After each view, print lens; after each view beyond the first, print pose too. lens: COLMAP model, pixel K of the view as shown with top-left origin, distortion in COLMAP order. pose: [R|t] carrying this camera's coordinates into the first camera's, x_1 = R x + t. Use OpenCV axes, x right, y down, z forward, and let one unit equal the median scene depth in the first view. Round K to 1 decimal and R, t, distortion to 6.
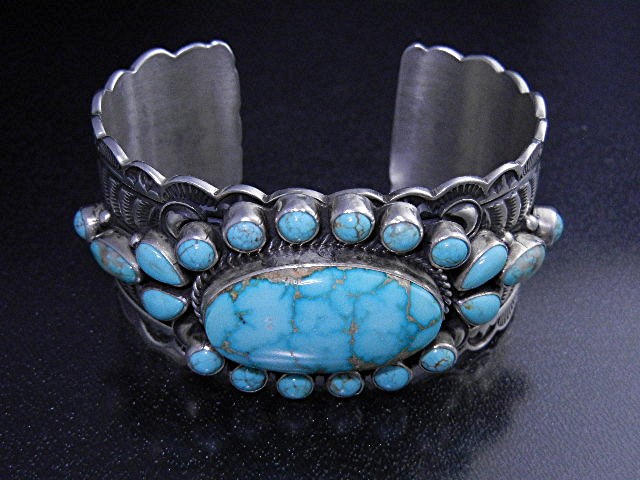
lens RADIAL K [[988.1, 0, 320.0], [0, 988.1, 240.0], [0, 0, 1]] dist [-0.017382, -0.068521]
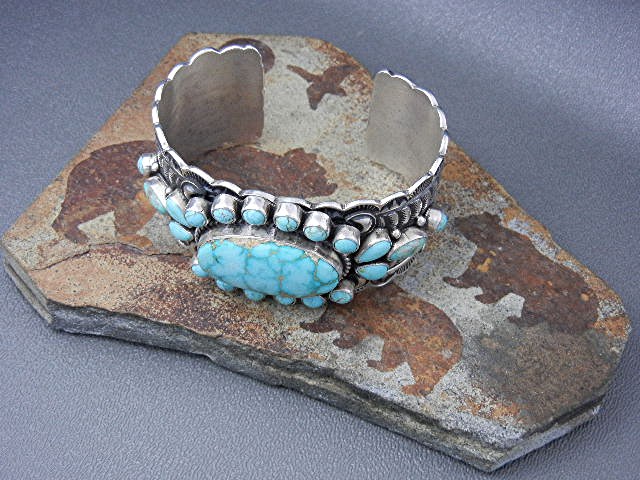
lens RADIAL K [[988.1, 0, 320.0], [0, 988.1, 240.0], [0, 0, 1]] dist [-0.017382, -0.068521]
pose [[0.973582, 0.193172, -0.121751, 0.284477], [-0.151219, 0.944975, 0.290096, -0.458686], [0.171090, -0.264021, 0.949221, -0.542021]]
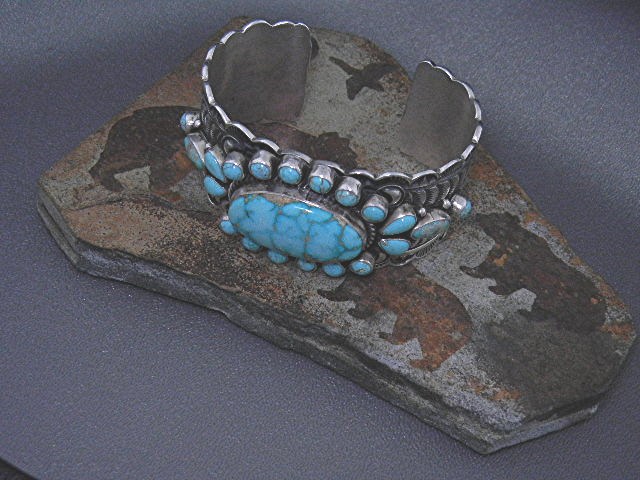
lens RADIAL K [[988.1, 0, 320.0], [0, 988.1, 240.0], [0, 0, 1]] dist [-0.017382, -0.068521]
pose [[0.943446, 0.303506, -0.133394, 0.281947], [-0.267178, 0.934281, 0.236082, -0.317761], [0.196279, -0.187091, 0.962534, -0.643841]]
